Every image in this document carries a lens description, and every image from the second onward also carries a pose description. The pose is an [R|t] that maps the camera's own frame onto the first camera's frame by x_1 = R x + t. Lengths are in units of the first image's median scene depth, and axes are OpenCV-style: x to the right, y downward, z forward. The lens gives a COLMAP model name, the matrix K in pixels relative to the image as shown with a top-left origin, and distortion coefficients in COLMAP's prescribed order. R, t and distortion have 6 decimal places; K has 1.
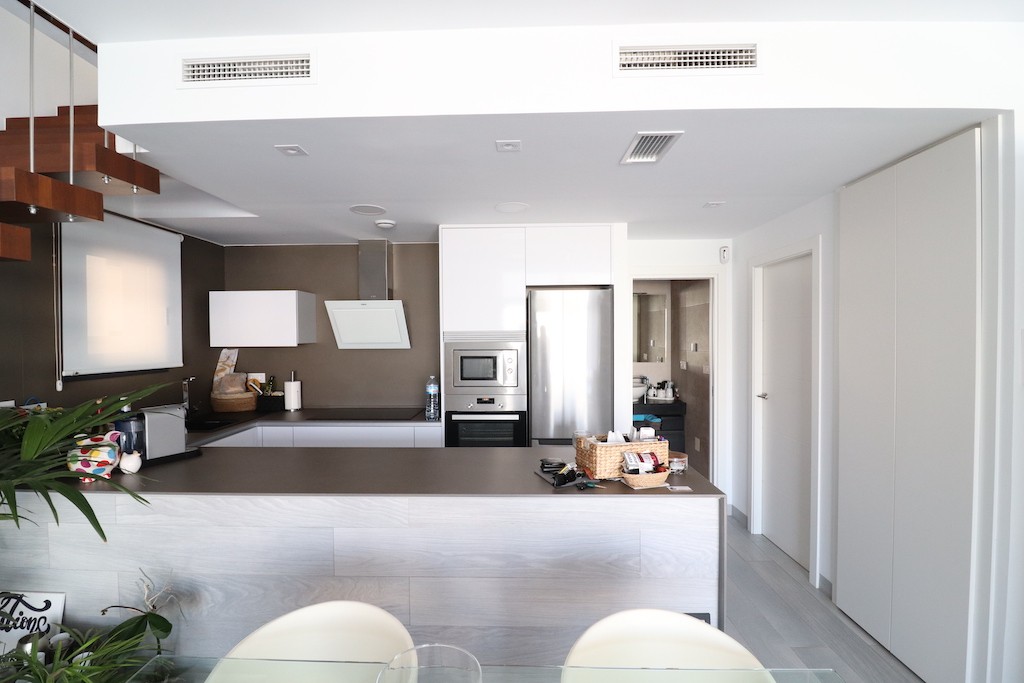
lens RADIAL K [[477.0, 0, 507.8], [0, 477.0, 342.7], [0, 0, 1]] dist [-0.002968, -0.008488]
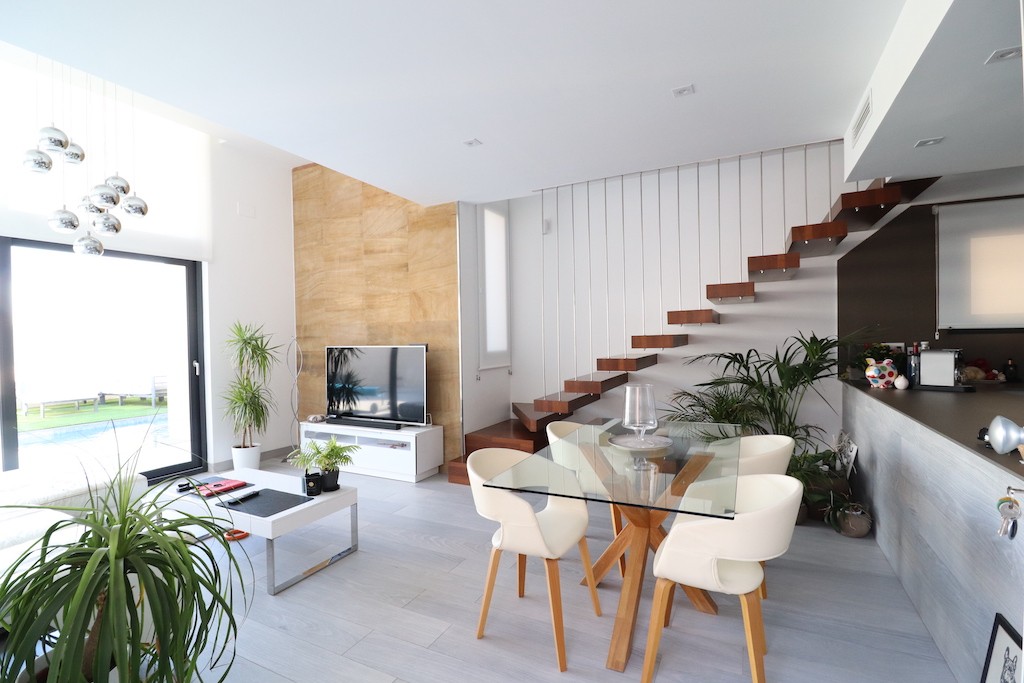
lens RADIAL K [[477.0, 0, 511.8], [0, 477.0, 341.6], [0, 0, 1]] dist [-0.002968, -0.008488]
pose [[-0.418725, 0.021394, -0.907861, 0.694677], [0.010872, 0.999769, 0.018546, 0.051113], [0.908048, -0.002105, -0.418861, 0.318704]]
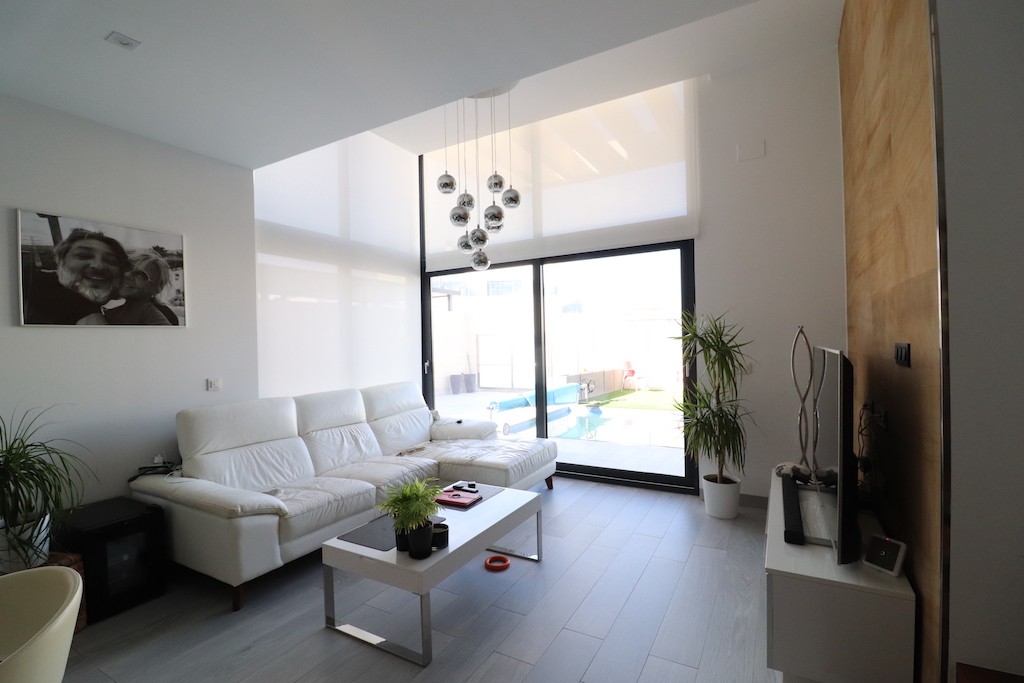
lens RADIAL K [[477.0, 0, 504.1], [0, 477.0, 346.1], [0, 0, 1]] dist [-0.002968, -0.008488]
pose [[-0.874522, 0.021265, 0.484519, -0.339242], [0.031134, 0.999439, 0.012332, 0.061123], [-0.483985, 0.025869, -0.874694, 0.129434]]
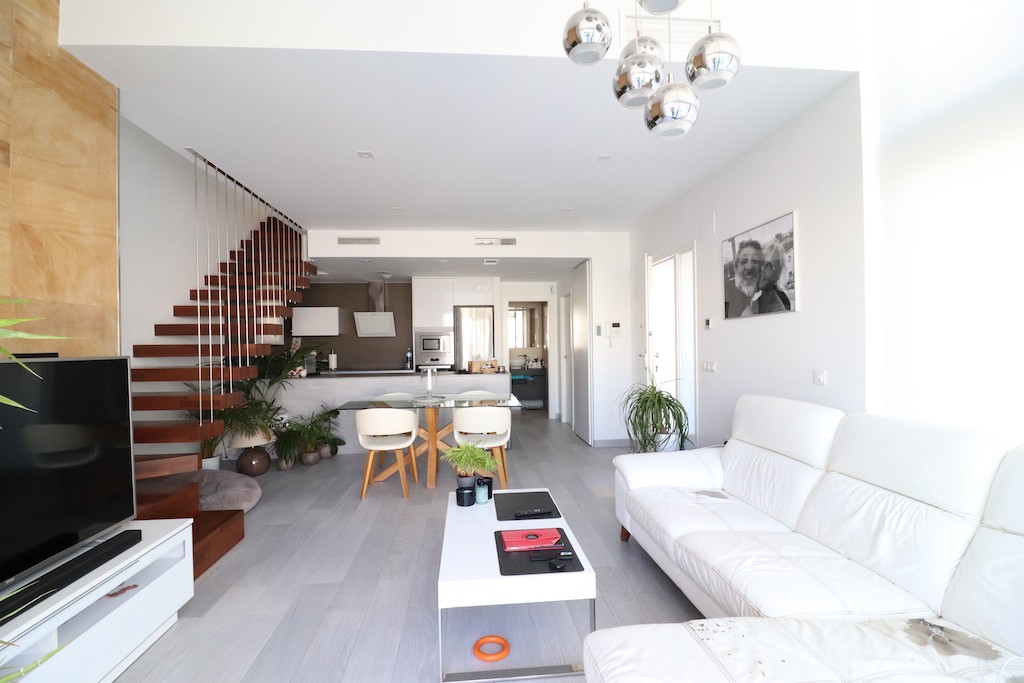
lens RADIAL K [[477.0, 0, 520.7], [0, 477.0, 342.2], [0, 0, 1]] dist [-0.002968, -0.008488]
pose [[0.990618, -0.006753, 0.136491, 0.043178], [0.009122, 0.999818, -0.016739, 0.082117], [-0.136353, 0.017827, 0.990500, -1.155941]]
